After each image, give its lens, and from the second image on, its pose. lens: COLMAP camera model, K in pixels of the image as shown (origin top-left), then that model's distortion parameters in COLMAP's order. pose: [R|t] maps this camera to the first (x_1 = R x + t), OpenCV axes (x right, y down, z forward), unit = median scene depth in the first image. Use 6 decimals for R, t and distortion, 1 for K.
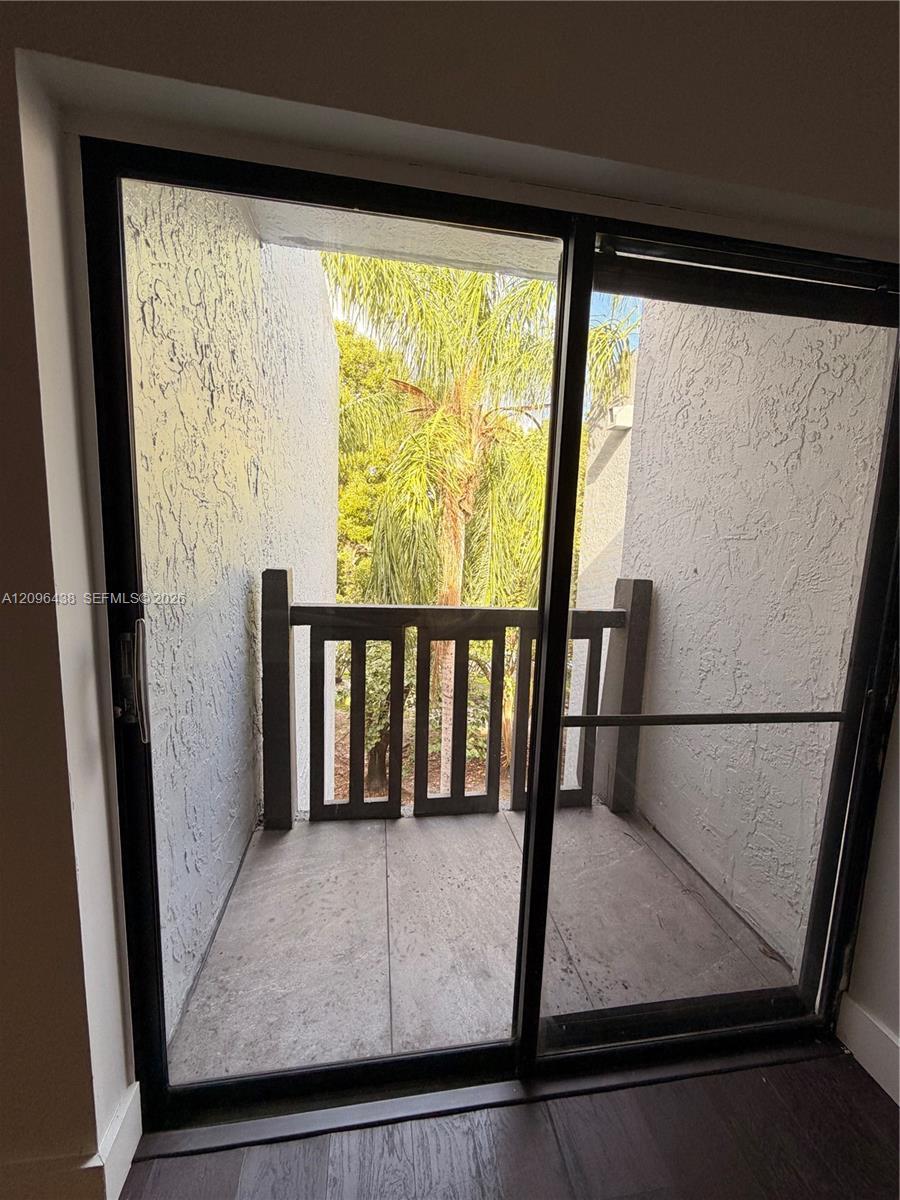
lens RADIAL K [[480.6, 0, 445.6], [0, 480.6, 597.2], [0, 0, 1]] dist [0.001873, -0.000667]
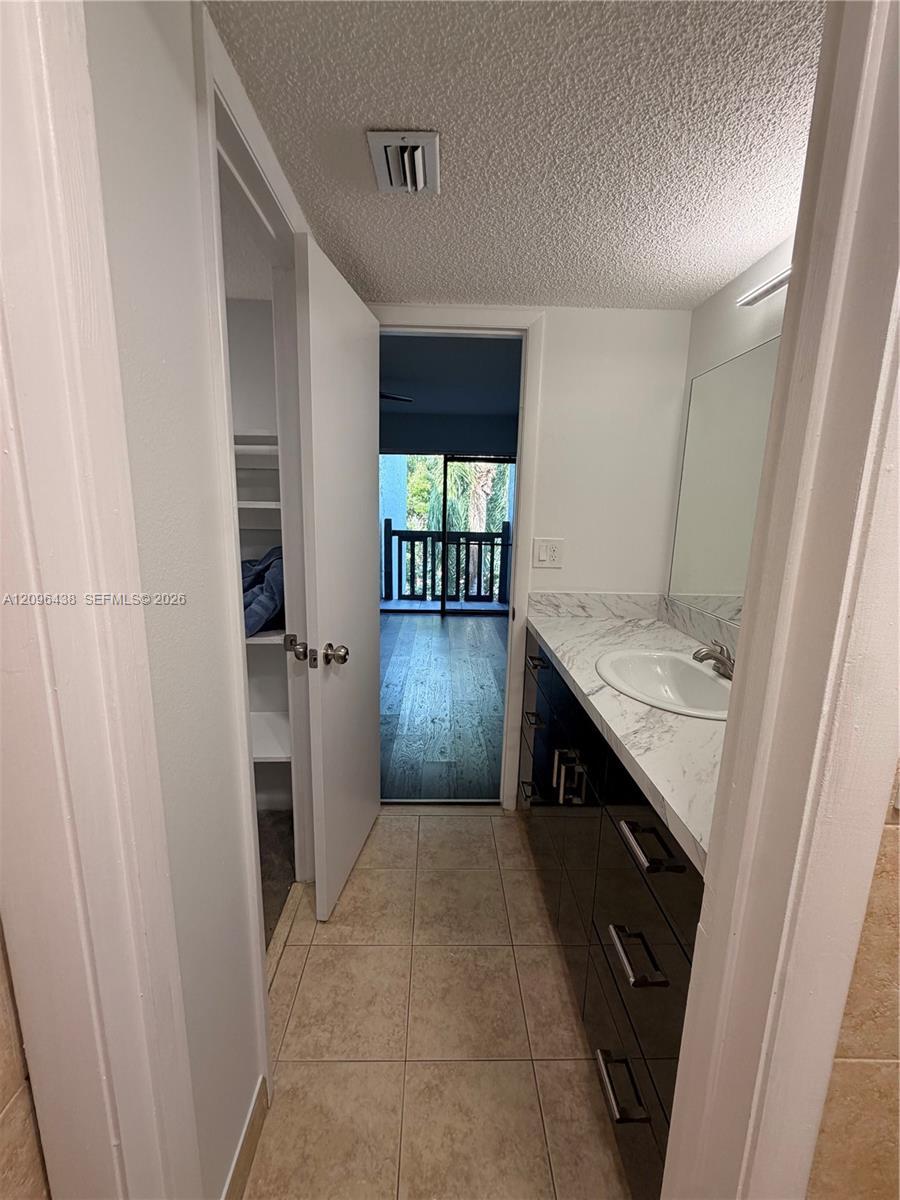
lens RADIAL K [[480.6, 0, 452.1], [0, 480.6, 597.7], [0, 0, 1]] dist [0.001873, -0.000667]
pose [[0.991674, 0.004426, -0.128695, 0.456974], [0.002483, 0.998566, 0.053480, 0.273984], [0.128747, -0.053355, 0.990241, -1.997950]]
